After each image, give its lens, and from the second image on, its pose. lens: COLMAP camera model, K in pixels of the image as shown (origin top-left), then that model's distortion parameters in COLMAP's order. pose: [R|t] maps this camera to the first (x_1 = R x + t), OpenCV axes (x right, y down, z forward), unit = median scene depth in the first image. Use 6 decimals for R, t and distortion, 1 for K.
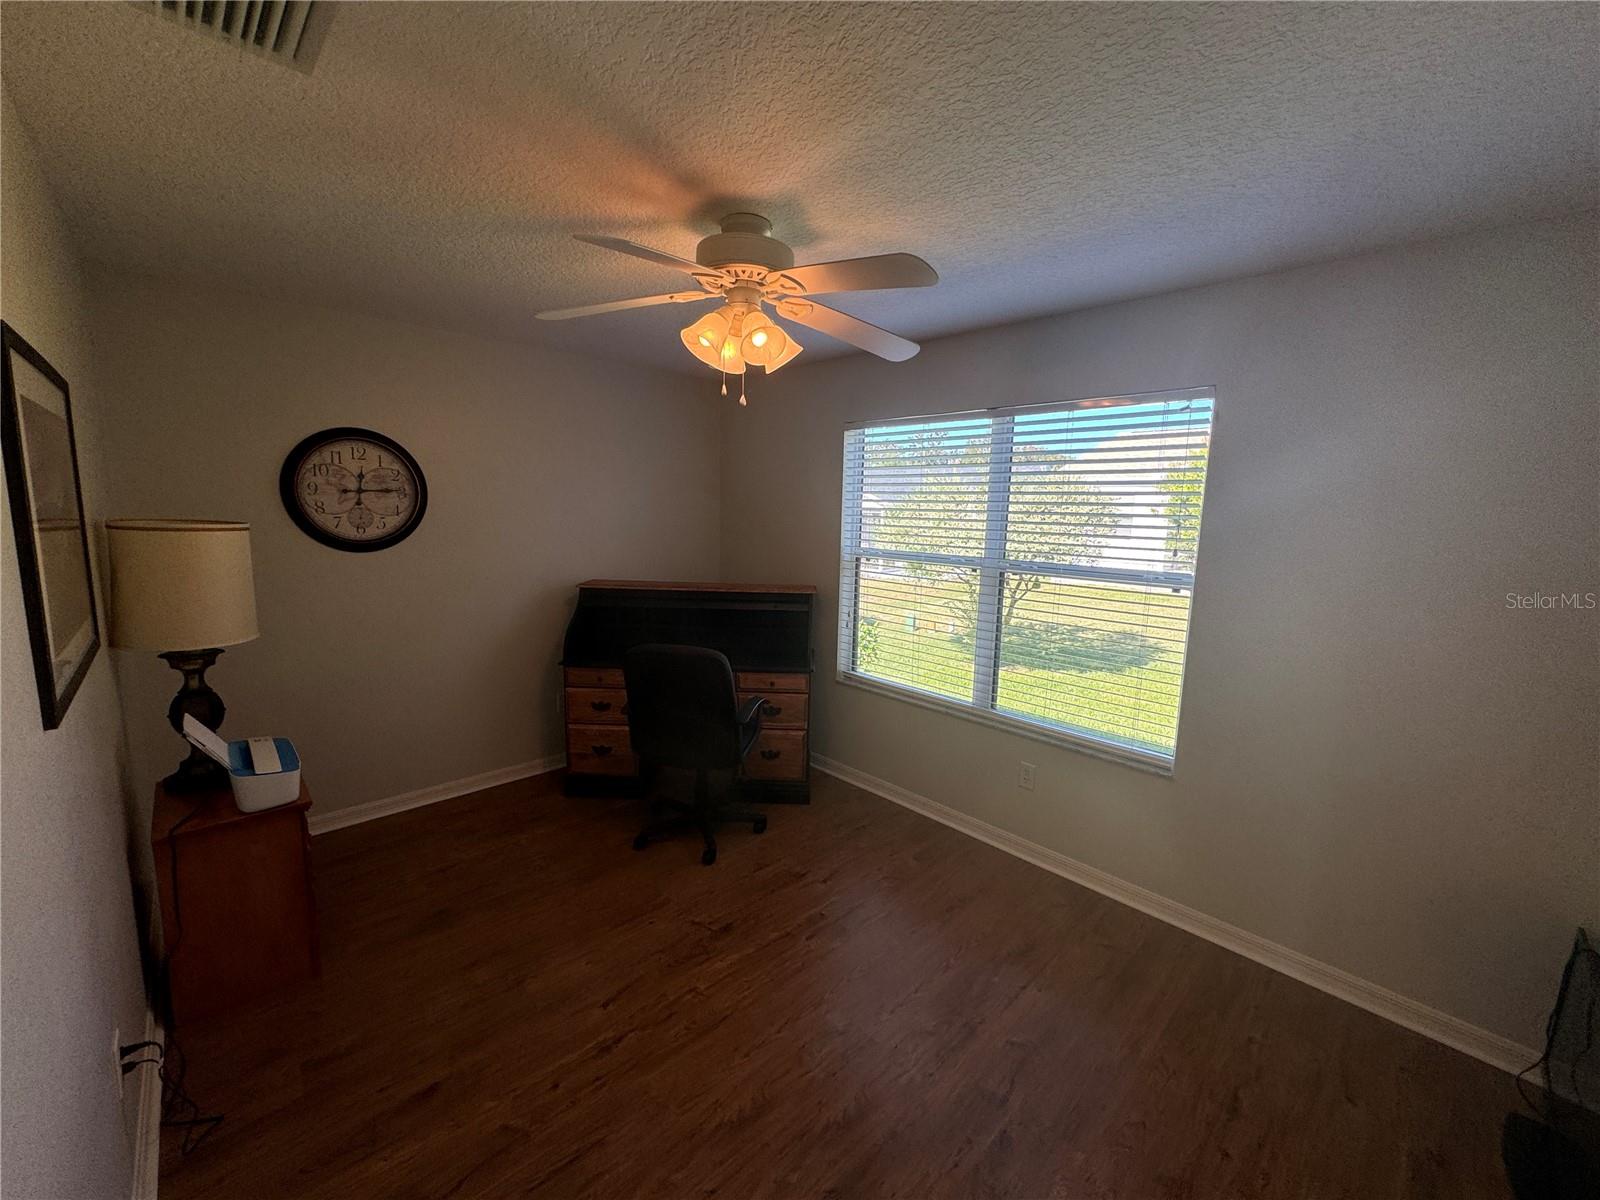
lens RADIAL K [[634.6, 0, 799.5], [0, 634.6, 596.1], [0, 0, 1]] dist [-0.006276, 0.000403]
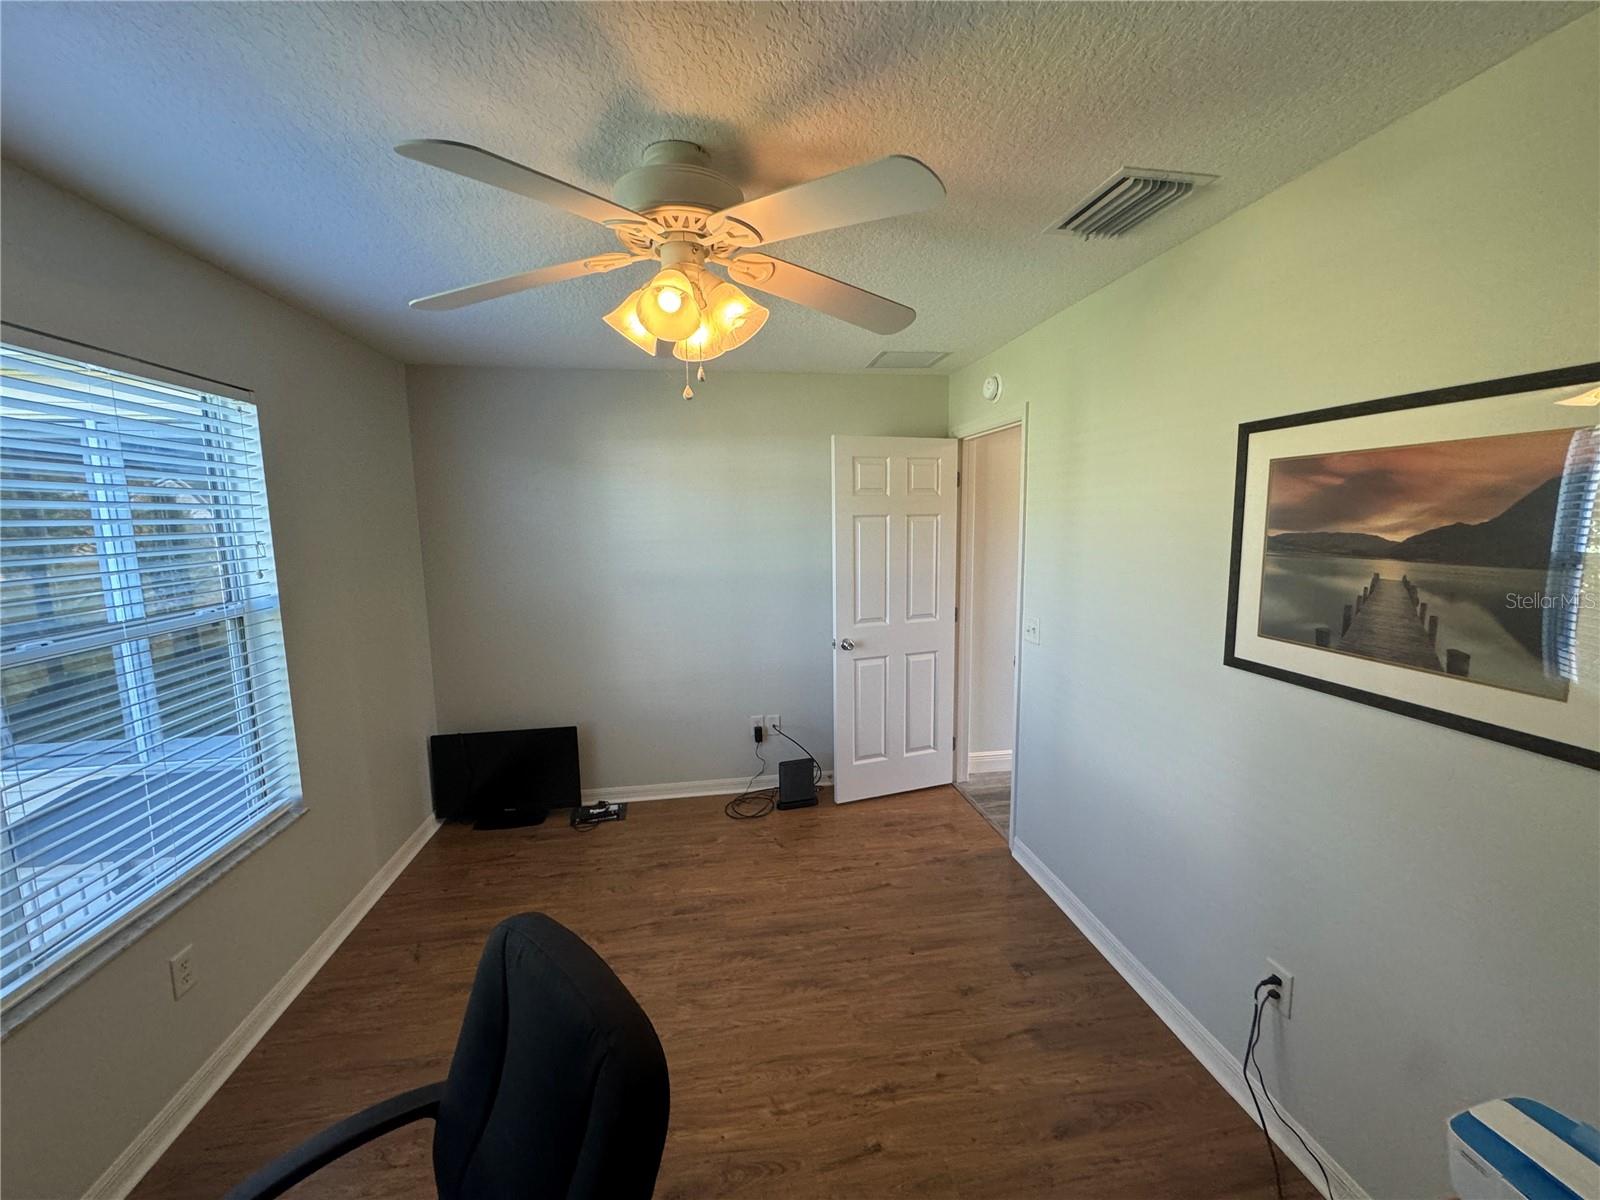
lens RADIAL K [[634.6, 0, 802.7], [0, 634.6, 595.7], [0, 0, 1]] dist [-0.006276, 0.000403]
pose [[-0.821430, -0.085465, 0.563869, -0.677468], [0.078025, 0.962570, 0.259561, -0.269351], [-0.564946, 0.257207, -0.784015, 1.635820]]
